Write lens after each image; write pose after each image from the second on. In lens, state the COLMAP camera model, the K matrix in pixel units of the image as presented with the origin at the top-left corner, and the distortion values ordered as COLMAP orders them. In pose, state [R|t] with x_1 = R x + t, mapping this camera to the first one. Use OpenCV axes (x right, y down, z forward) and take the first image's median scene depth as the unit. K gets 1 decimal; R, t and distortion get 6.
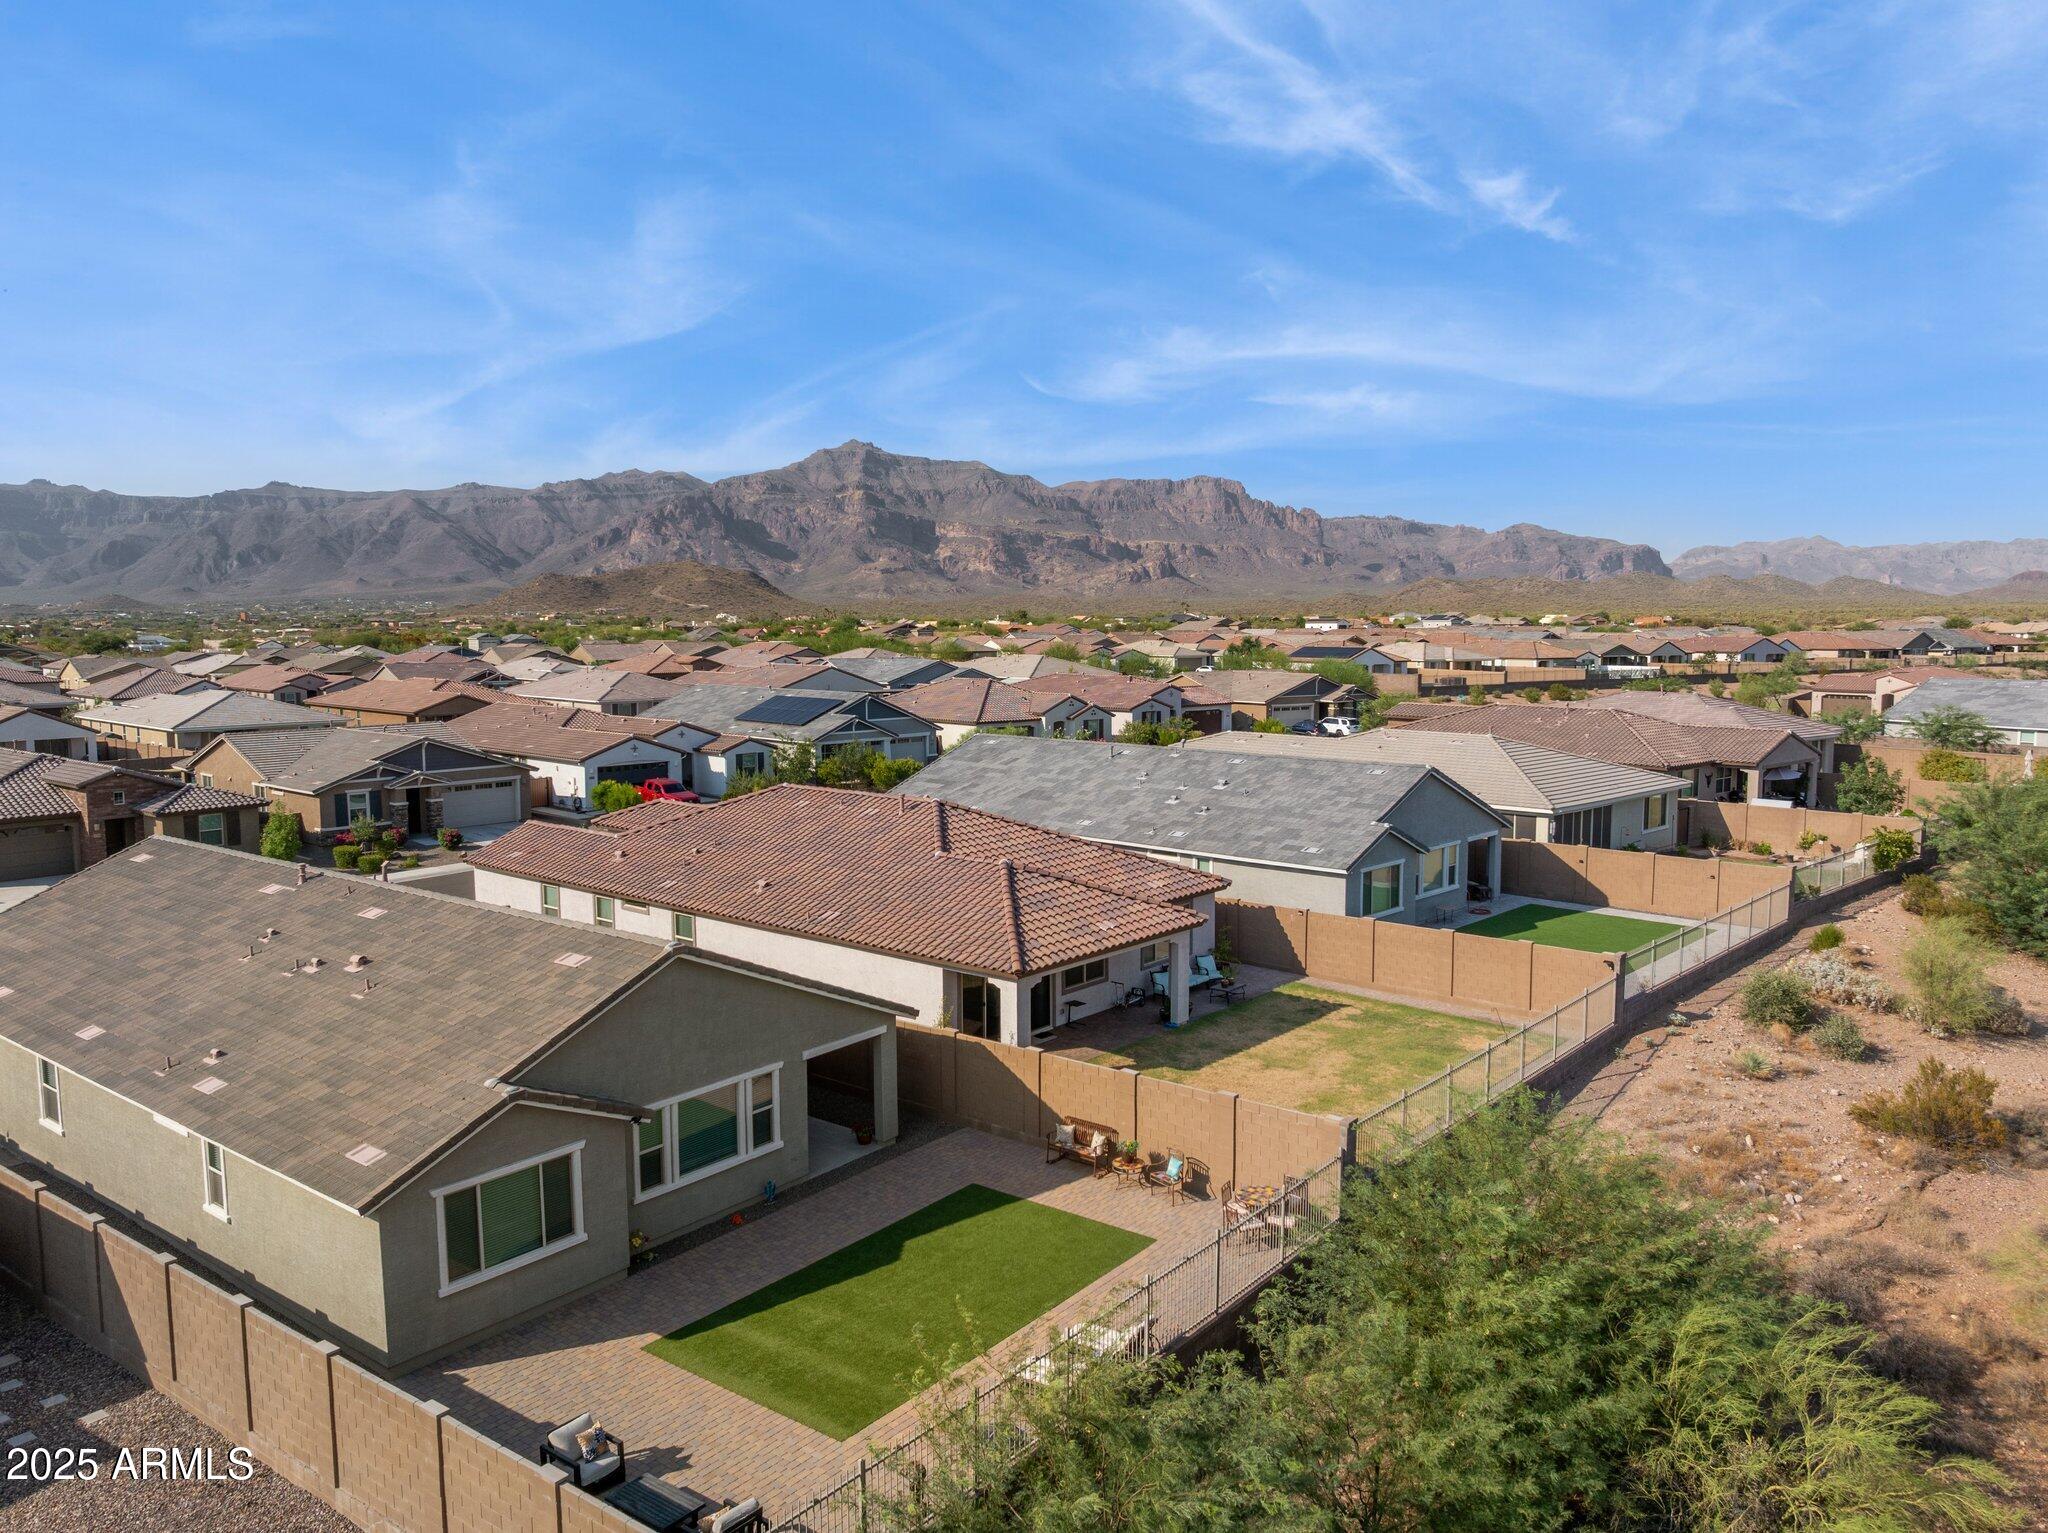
lens RADIAL K [[1440.1, 0, 1033.6], [0, 1440.1, 765.2], [0, 0, 1]] dist [-0.019849, -0.006967]
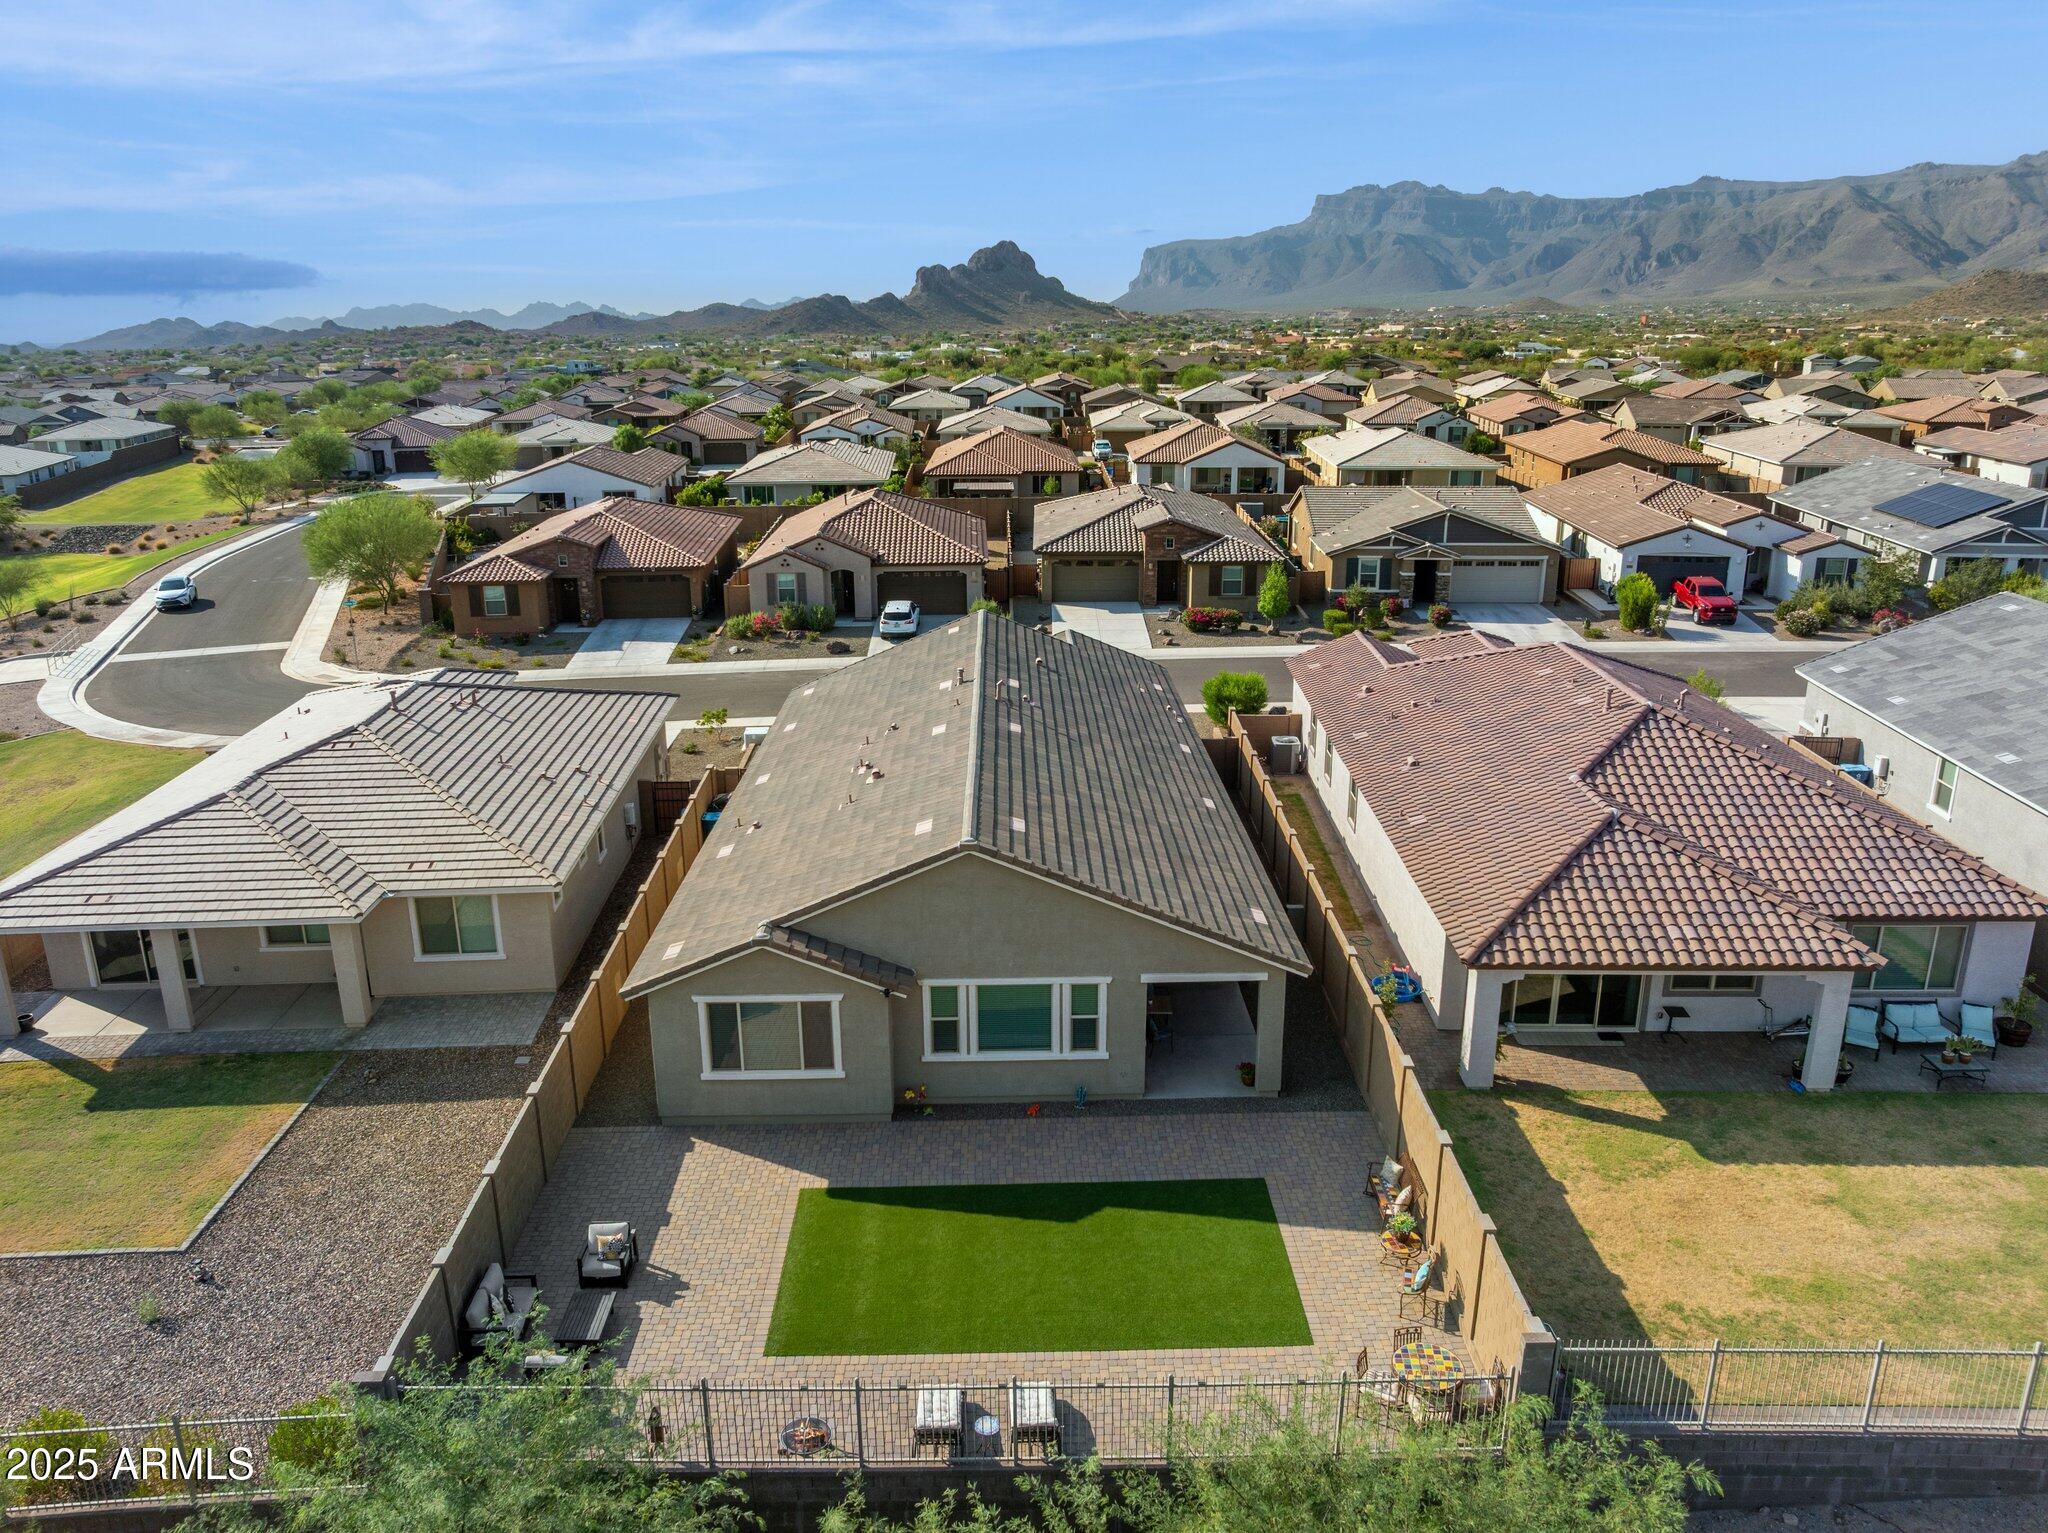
lens RADIAL K [[1440.1, 0, 1032.8], [0, 1440.1, 764.1], [0, 0, 1]] dist [-0.019849, -0.006967]
pose [[0.625807, 0.228457, -0.745770, 0.470404], [-0.077130, 0.969582, 0.232296, -0.149731], [0.776155, -0.087851, 0.624392, 0.362326]]
